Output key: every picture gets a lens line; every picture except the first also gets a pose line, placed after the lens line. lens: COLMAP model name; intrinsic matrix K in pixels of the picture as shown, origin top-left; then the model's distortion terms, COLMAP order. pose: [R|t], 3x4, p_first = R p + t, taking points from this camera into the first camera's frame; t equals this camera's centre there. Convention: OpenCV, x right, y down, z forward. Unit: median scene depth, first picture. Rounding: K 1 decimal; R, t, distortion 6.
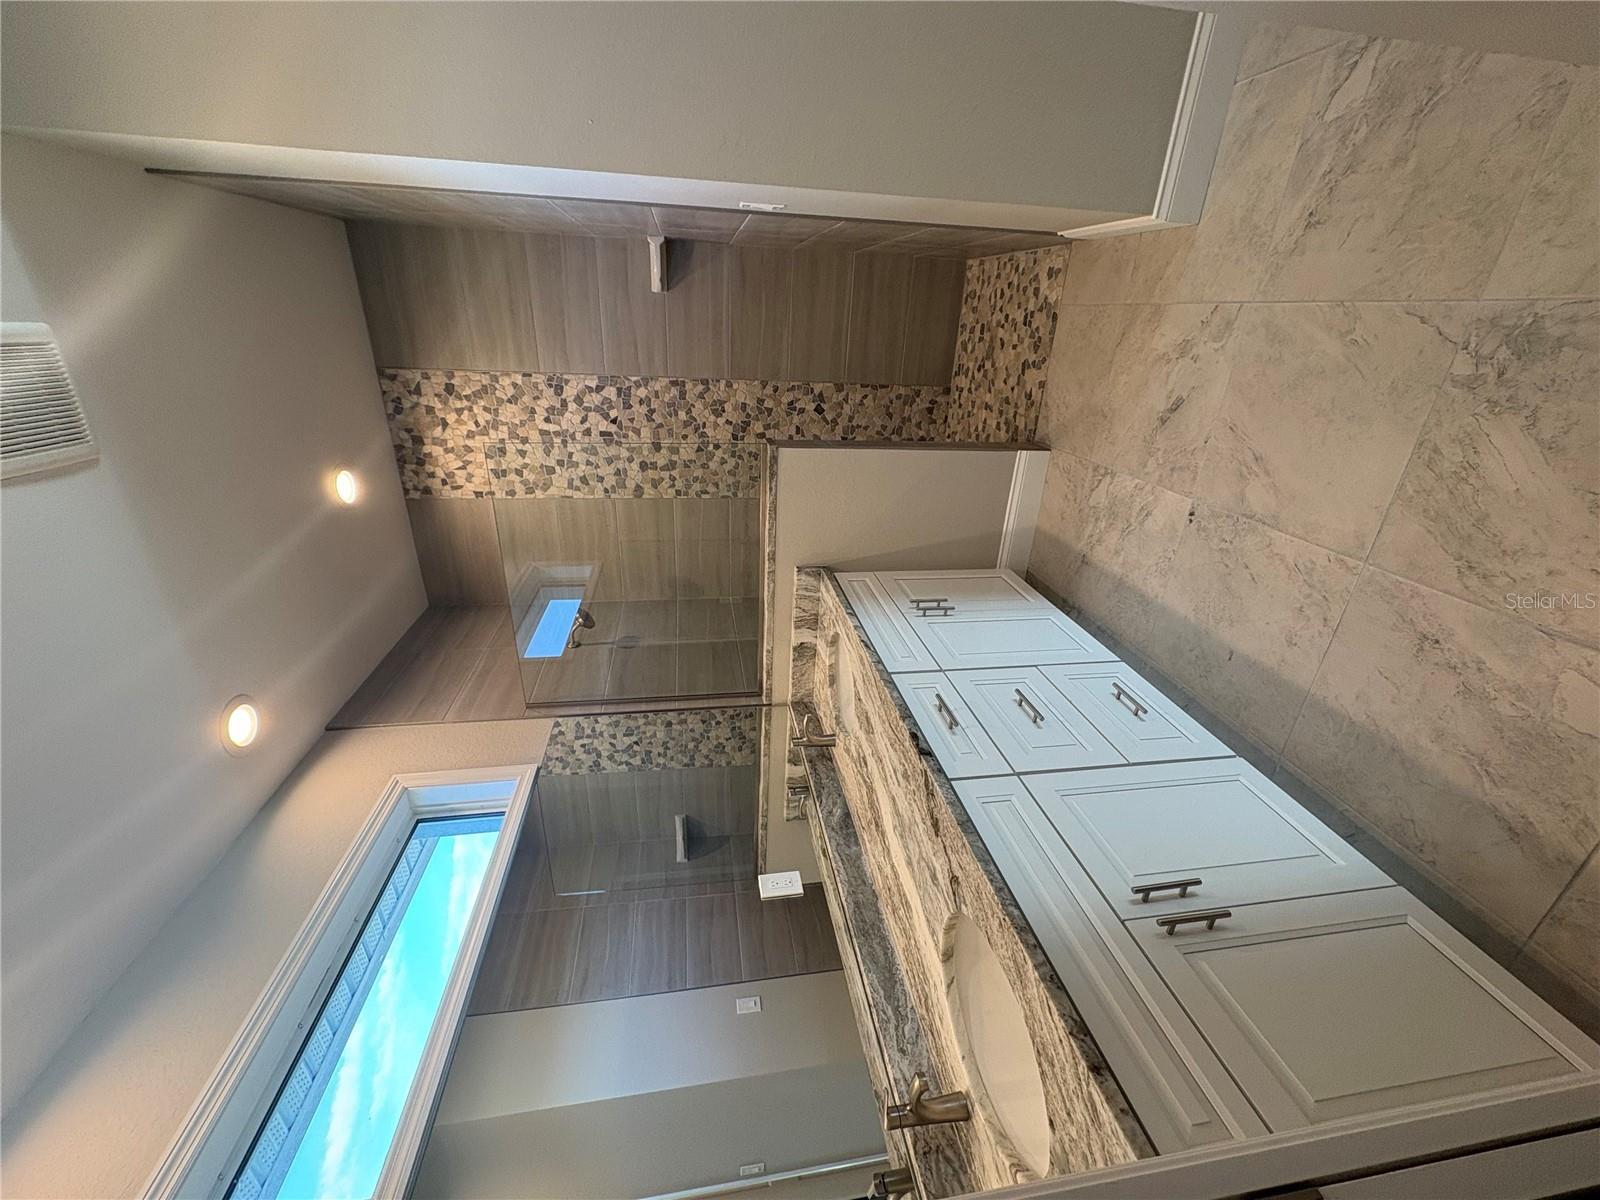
lens RADIAL K [[640.6, 0, 797.1], [0, 640.6, 601.7], [0, 0, 1]] dist [0.000510, 0.000208]
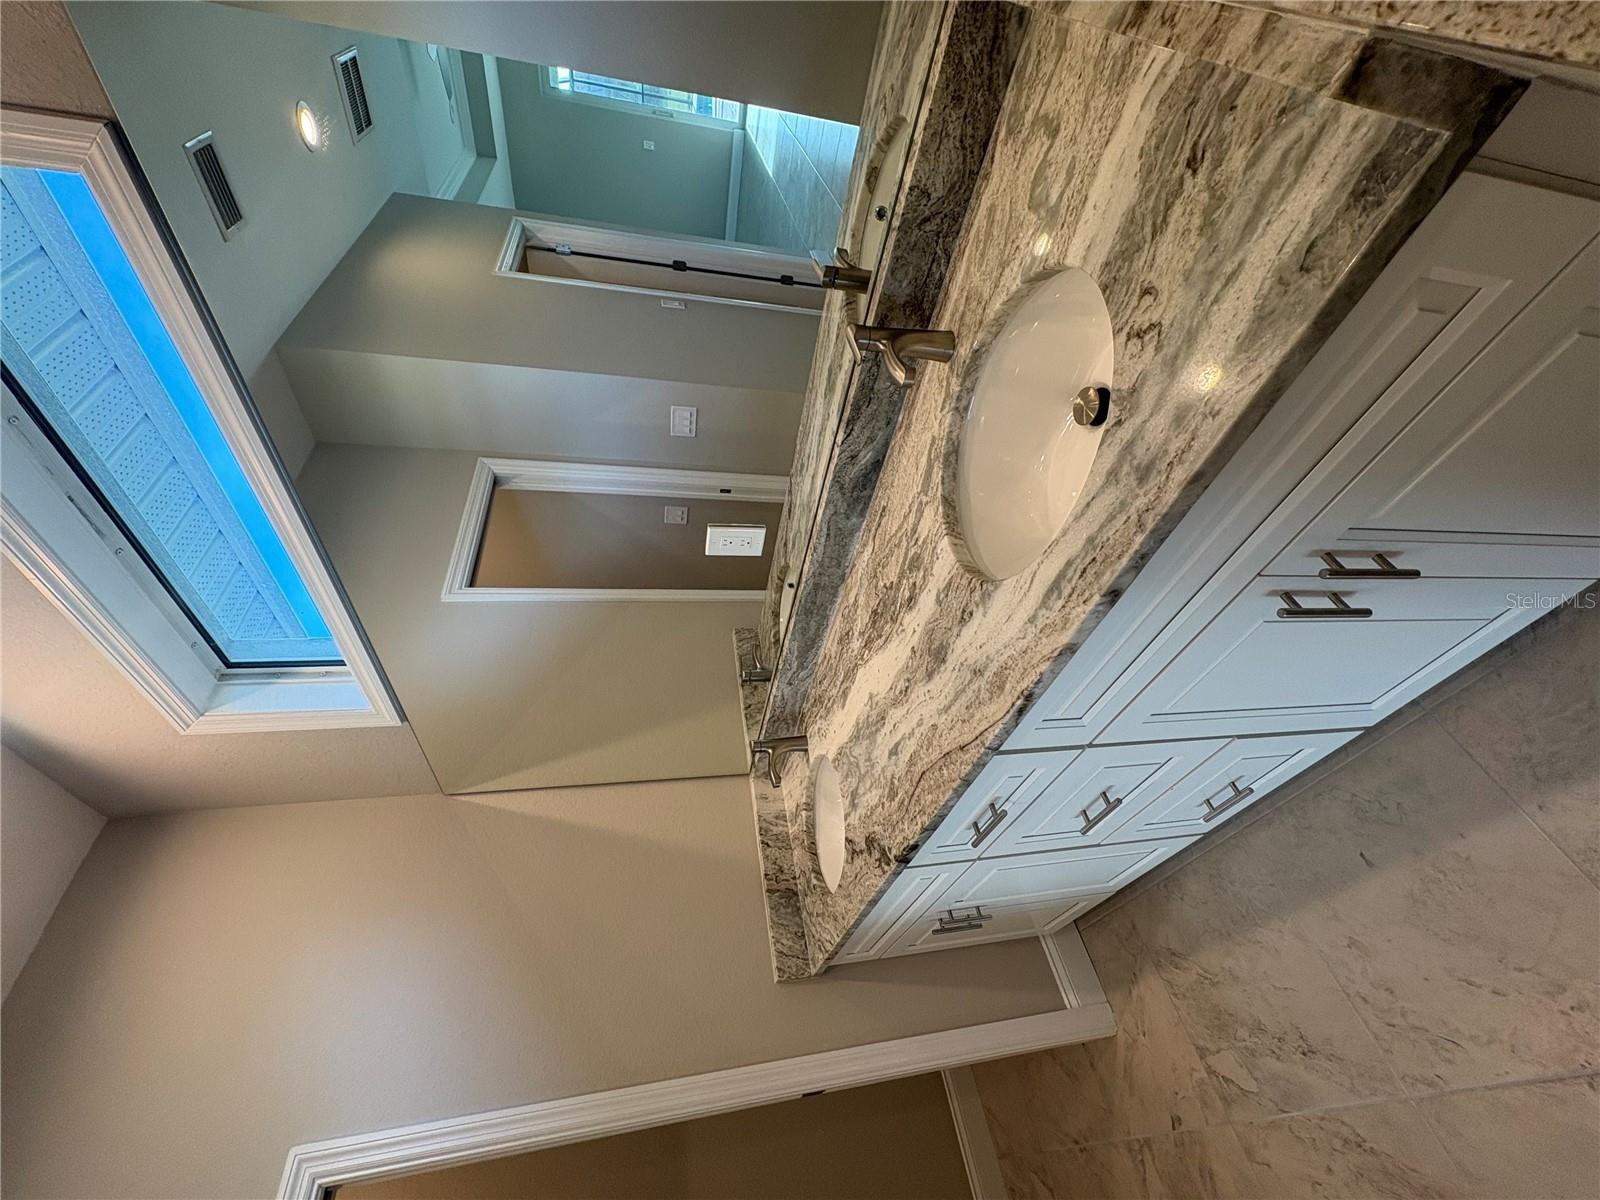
lens RADIAL K [[640.6, 0, 797.1], [0, 640.6, 601.7], [0, 0, 1]] dist [0.000510, 0.000208]
pose [[0.936283, 0.142433, 0.321071, -0.120389], [-0.244125, -0.393337, 0.886391, -0.166511], [0.252540, -0.908295, -0.333503, 0.773129]]
